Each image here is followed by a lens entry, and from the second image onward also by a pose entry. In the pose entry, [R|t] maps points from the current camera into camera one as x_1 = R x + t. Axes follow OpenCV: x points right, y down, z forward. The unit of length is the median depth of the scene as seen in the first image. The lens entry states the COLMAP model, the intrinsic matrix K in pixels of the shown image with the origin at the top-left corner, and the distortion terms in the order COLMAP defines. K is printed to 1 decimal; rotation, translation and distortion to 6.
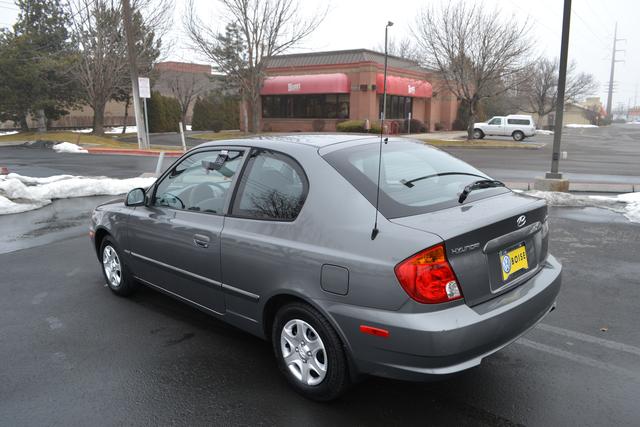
lens RADIAL K [[523.8, 0, 323.2], [0, 523.8, 214.0], [0, 0, 1]] dist [-0.084159, 0.011413]
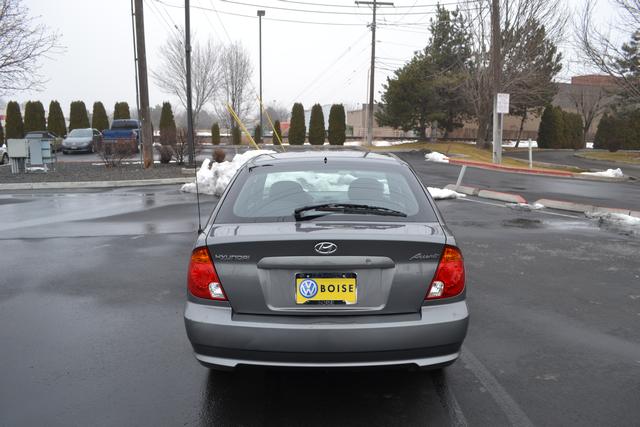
lens RADIAL K [[523.8, 0, 322.1], [0, 523.8, 214.2], [0, 0, 1]] dist [-0.084159, 0.011413]
pose [[0.690711, 0.128426, -0.711636, 0.102526], [-0.146562, 0.988541, 0.036145, -0.007991], [0.708123, 0.079333, 0.701618, 0.030676]]
